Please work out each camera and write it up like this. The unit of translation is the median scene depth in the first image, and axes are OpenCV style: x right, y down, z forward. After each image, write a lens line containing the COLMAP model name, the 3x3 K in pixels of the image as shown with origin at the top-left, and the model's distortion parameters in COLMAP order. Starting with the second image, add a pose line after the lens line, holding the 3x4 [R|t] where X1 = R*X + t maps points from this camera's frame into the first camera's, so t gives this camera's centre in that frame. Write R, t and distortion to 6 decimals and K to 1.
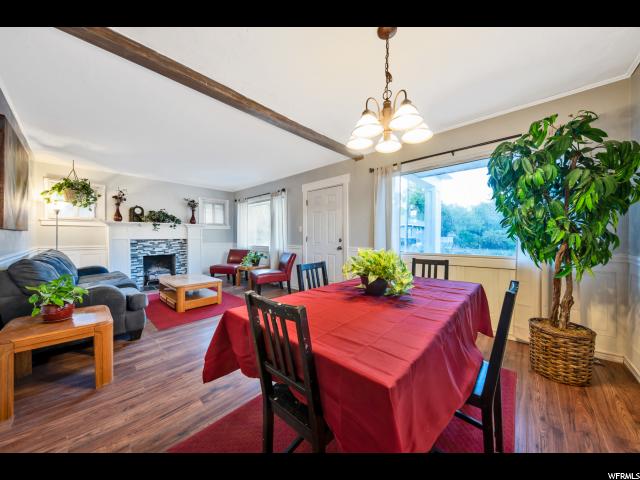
lens RADIAL K [[221.5, 0, 325.3], [0, 221.5, 238.7], [0, 0, 1]] dist [-0.016267, -0.000858]
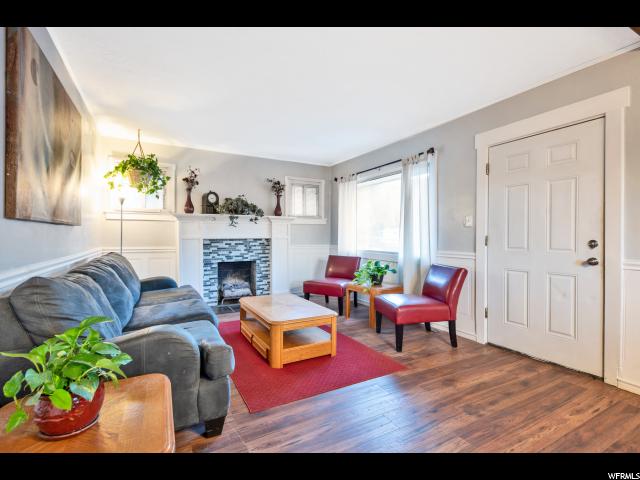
lens RADIAL K [[311.9, 0, 319.9], [0, 311.9, 239.3], [0, 0, 1]] dist [-0.006510, 0.000343]
pose [[0.934718, 0.007294, -0.355315, -0.193641], [-0.006747, 0.999973, 0.002778, -0.000544], [0.355326, -0.000199, 0.934742, 0.205687]]
